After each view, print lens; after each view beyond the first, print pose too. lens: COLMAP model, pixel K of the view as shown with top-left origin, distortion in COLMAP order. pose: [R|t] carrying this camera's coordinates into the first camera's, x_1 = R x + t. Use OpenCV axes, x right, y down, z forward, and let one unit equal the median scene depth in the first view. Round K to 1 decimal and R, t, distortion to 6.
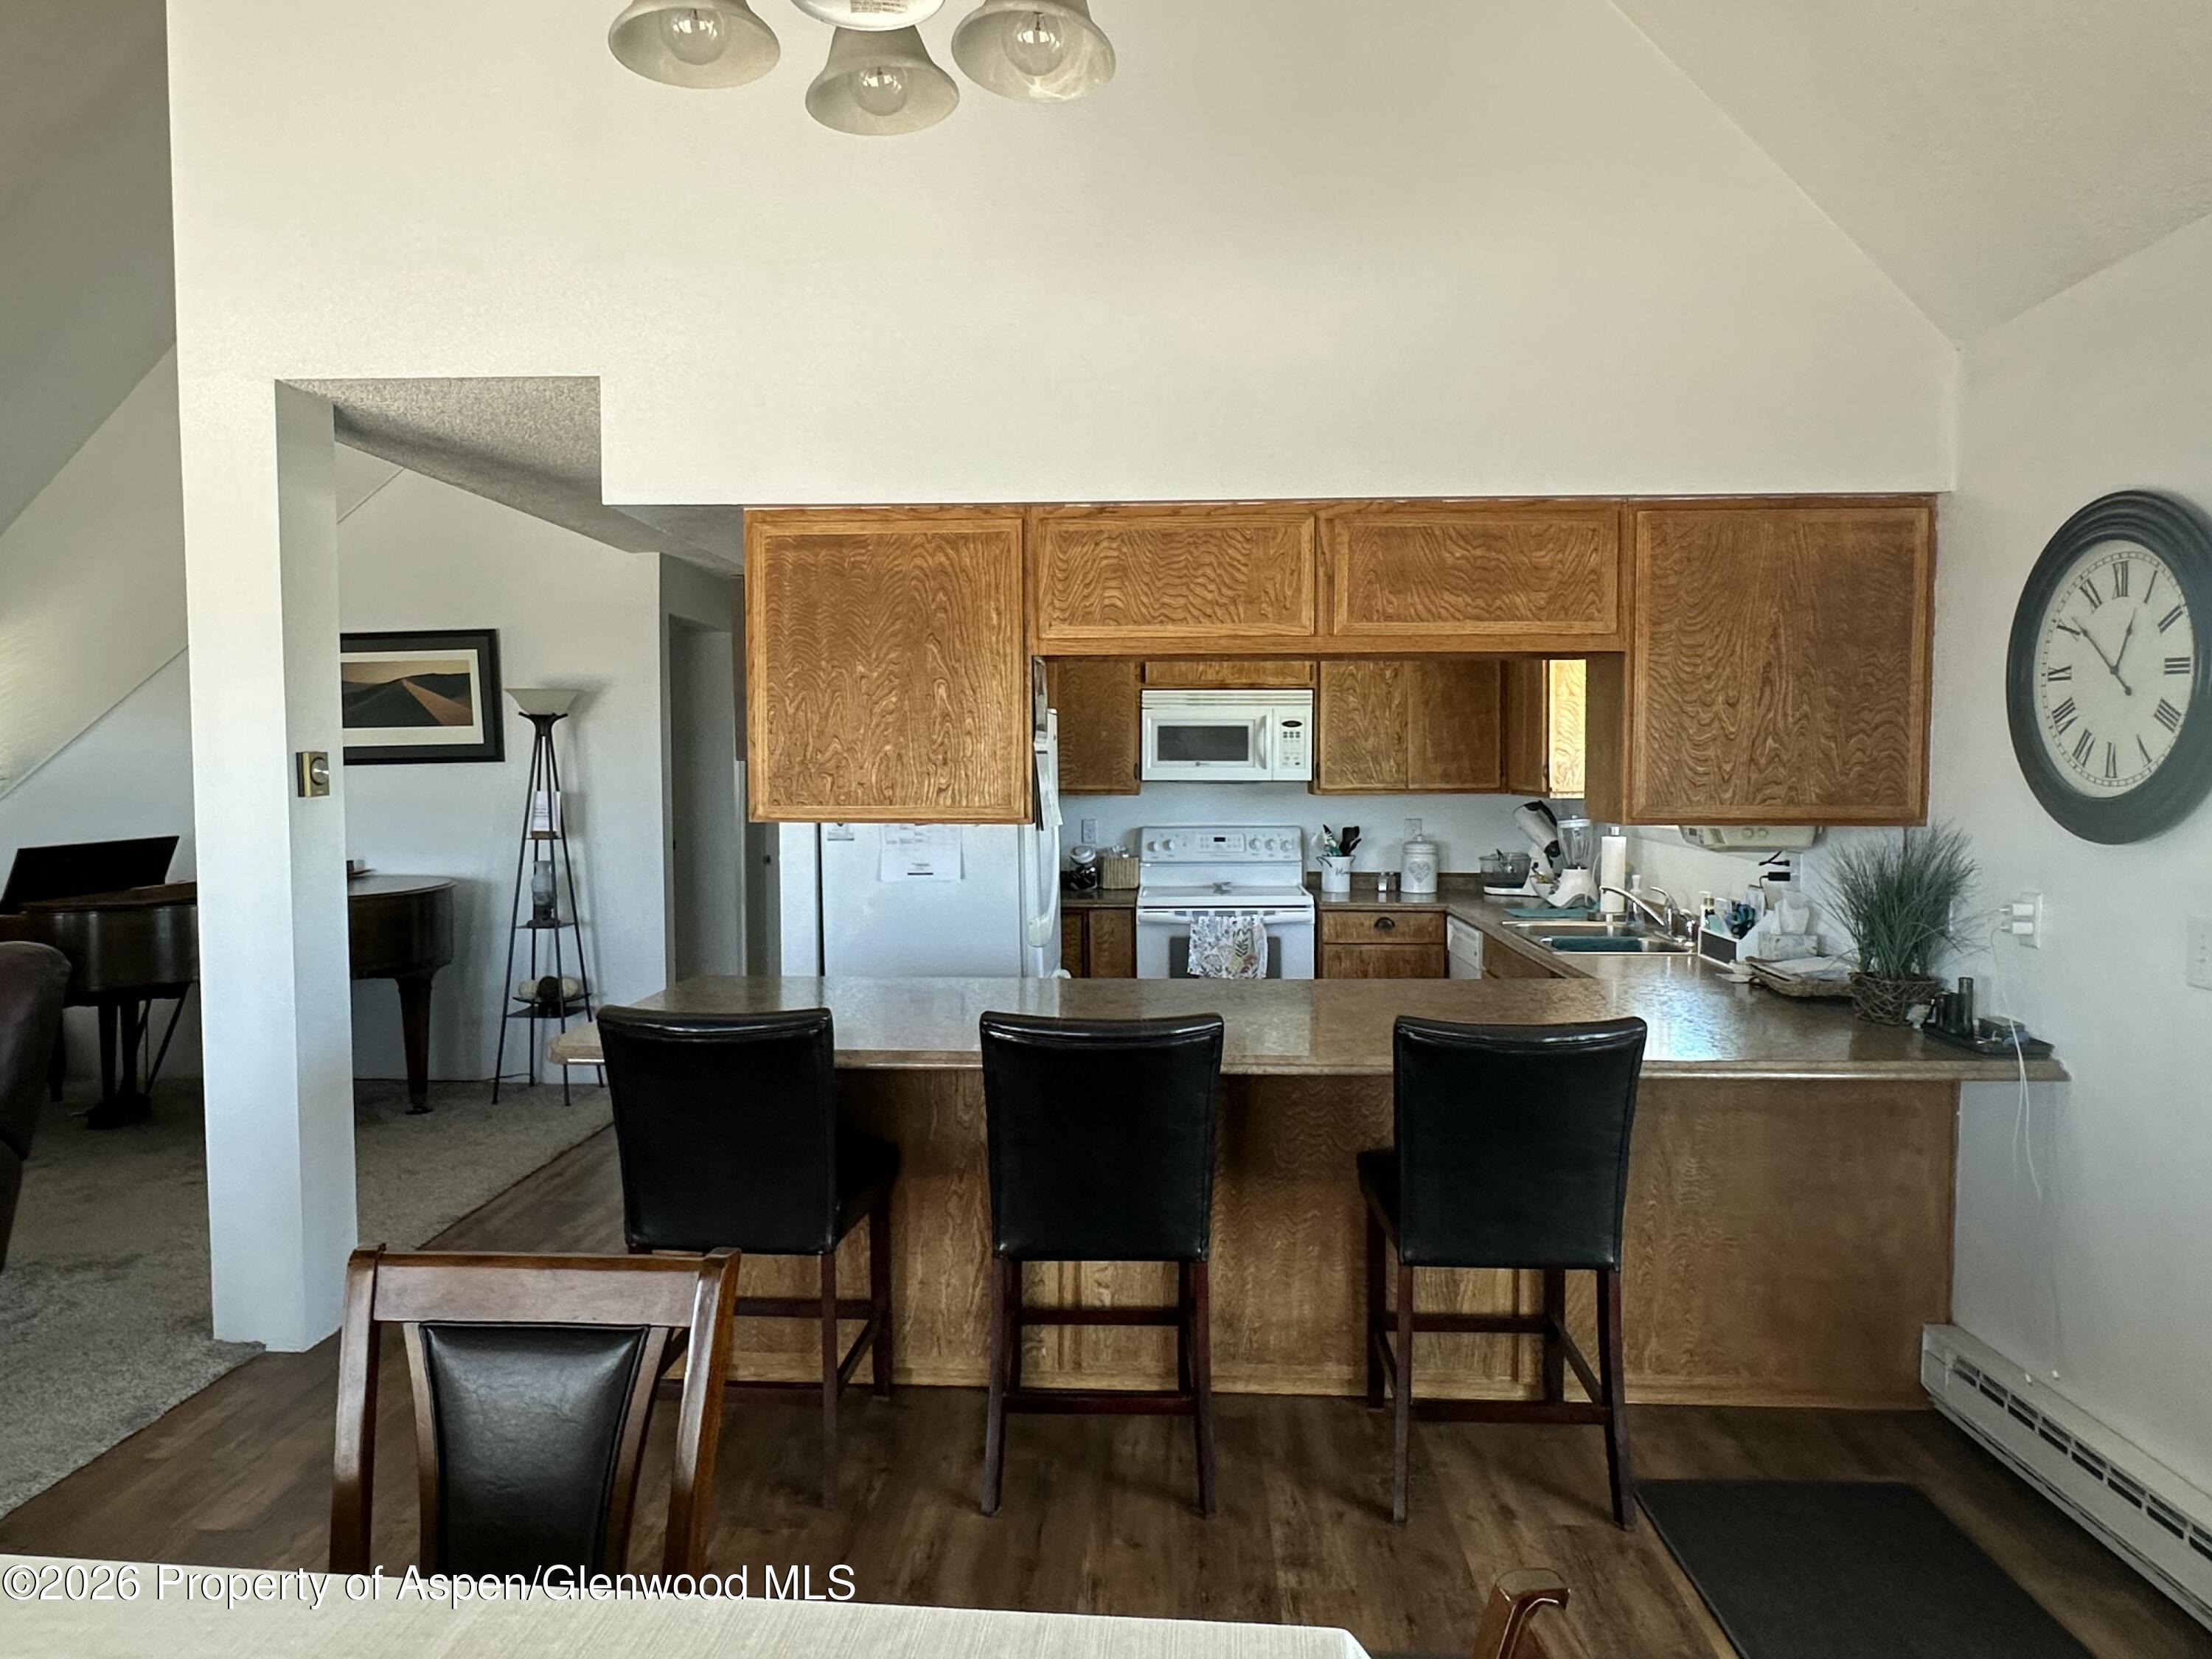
lens RADIAL K [[1432.4, 0, 1107.6], [0, 1432.4, 829.2], [0, 0, 1]] dist [0.033794, 0.000237]
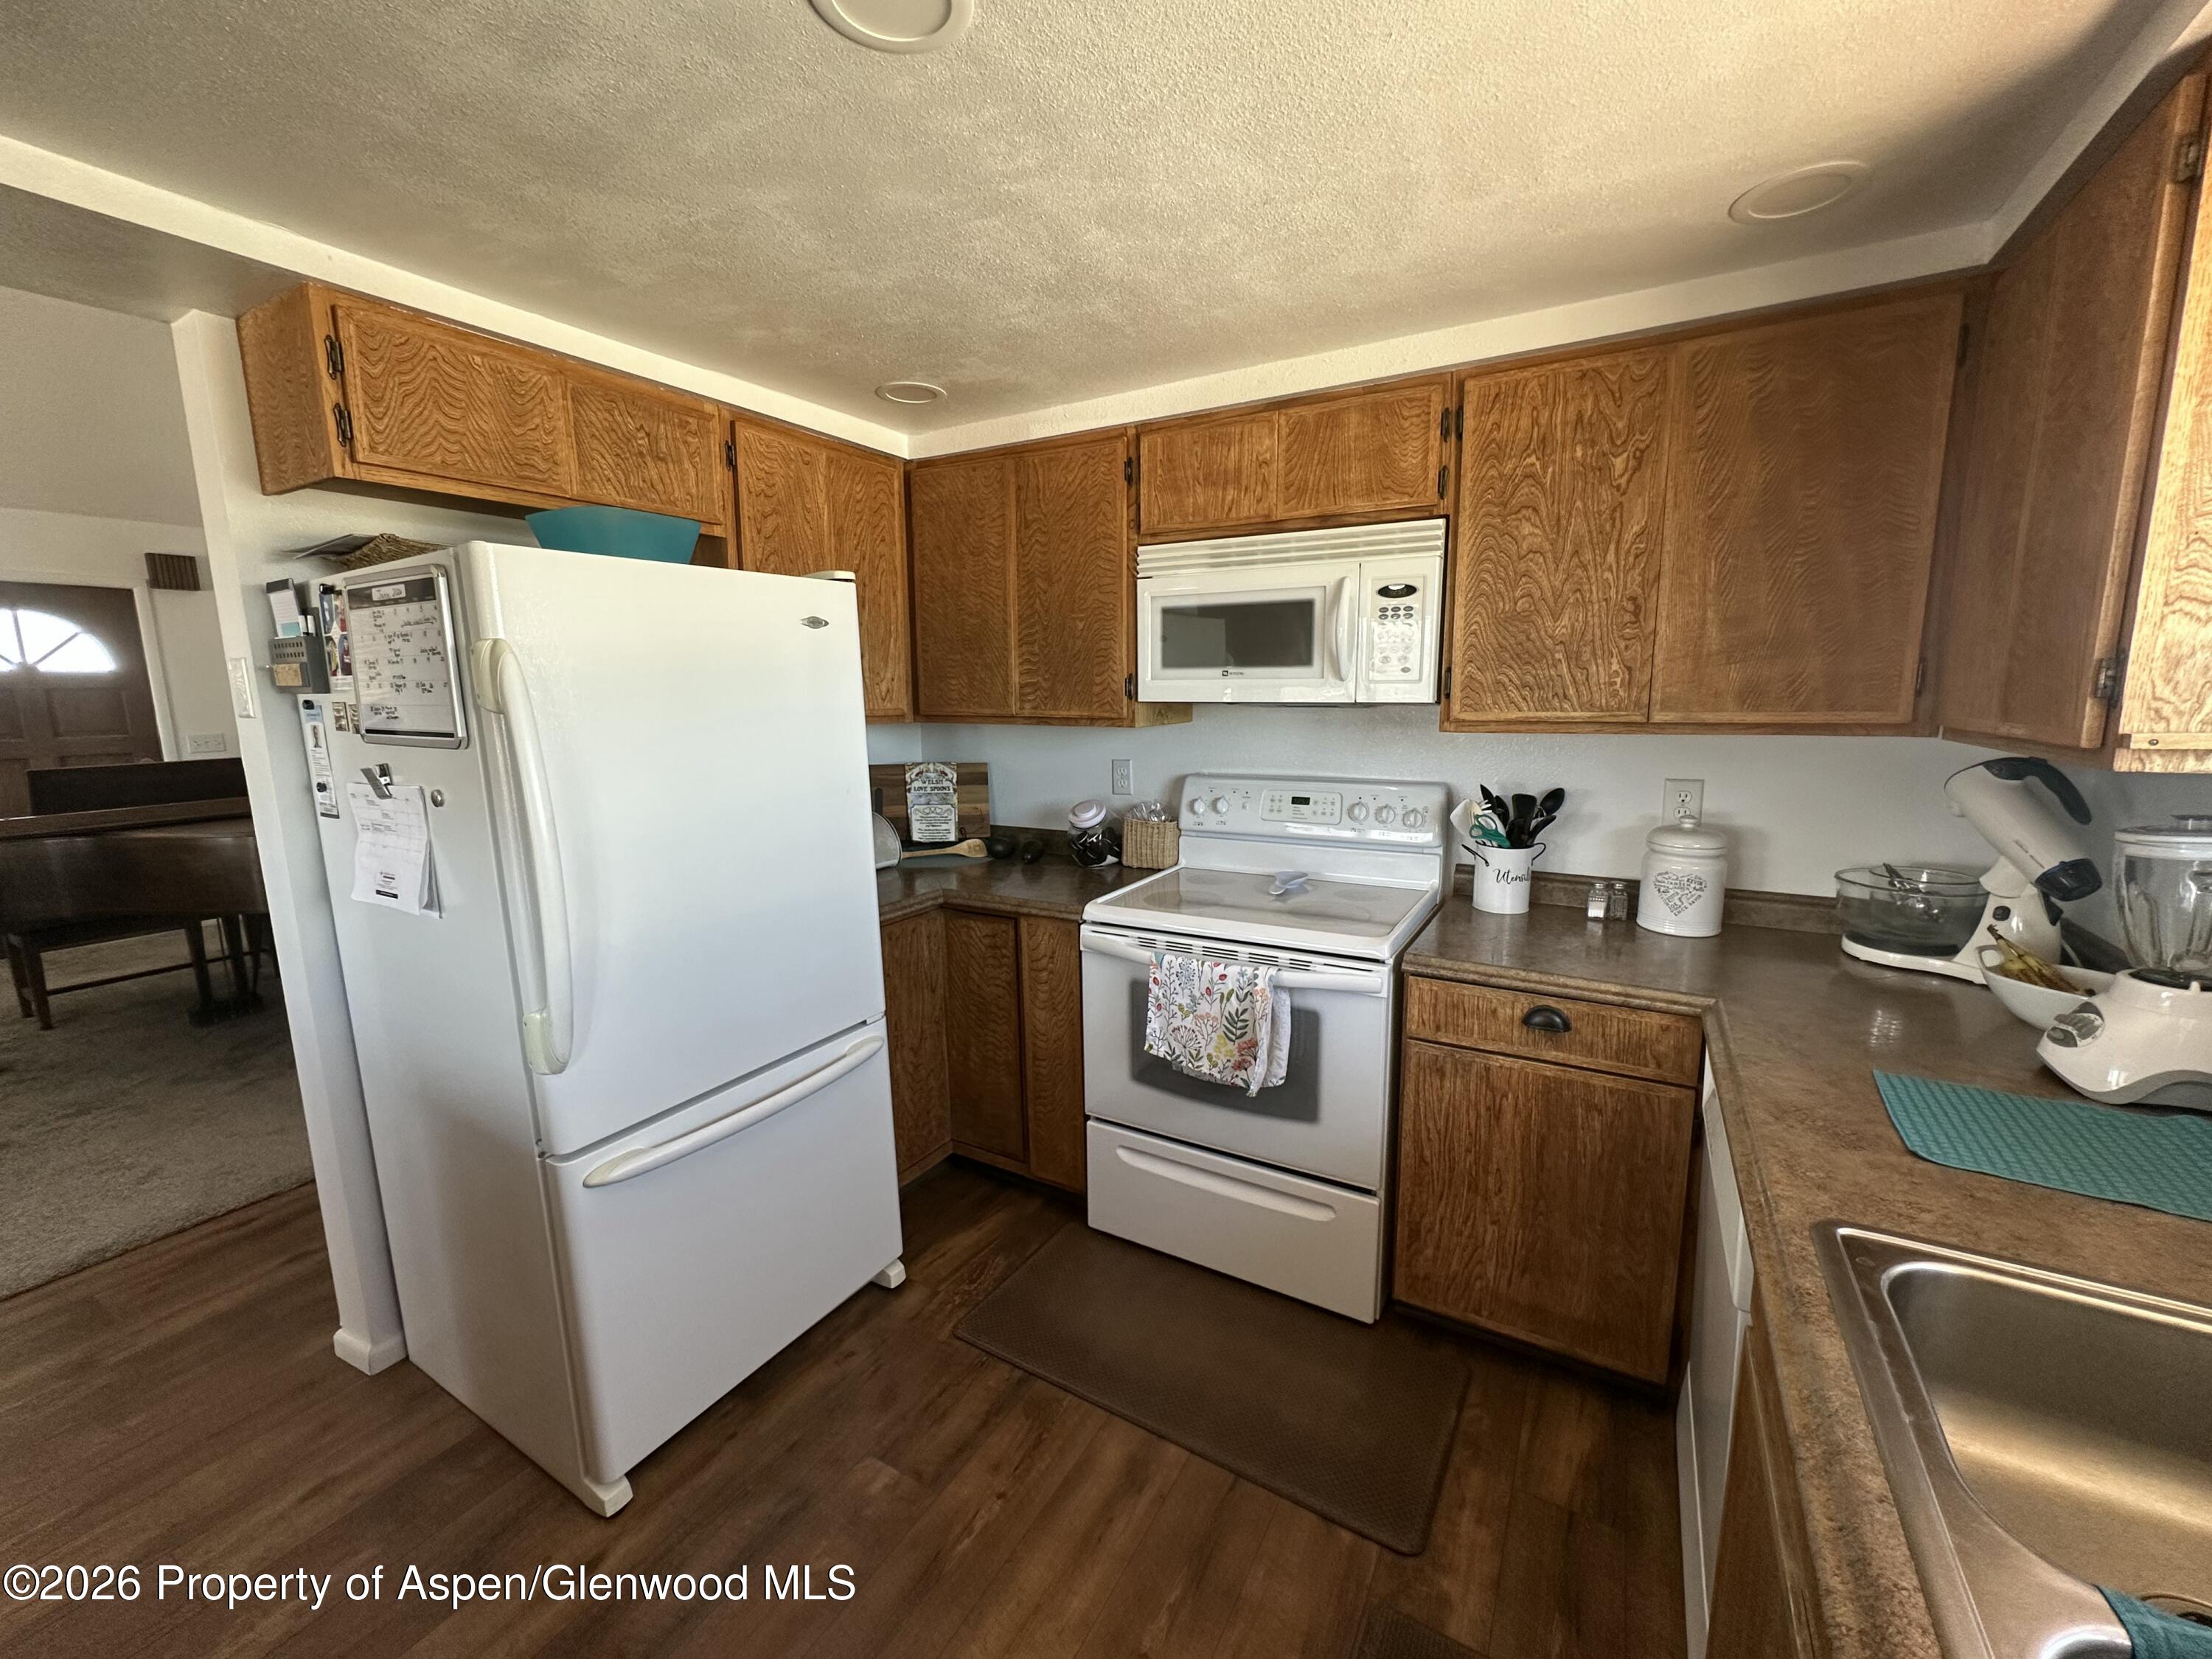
lens RADIAL K [[903.3, 0, 1098.5], [0, 903.3, 831.6], [0, 0, 1]] dist [0.002264, 0.000449]
pose [[0.888870, 0.066997, -0.453234, 0.185404], [-0.013920, 0.992743, 0.119448, -0.025291], [0.457947, -0.099865, 0.883352, 0.658961]]
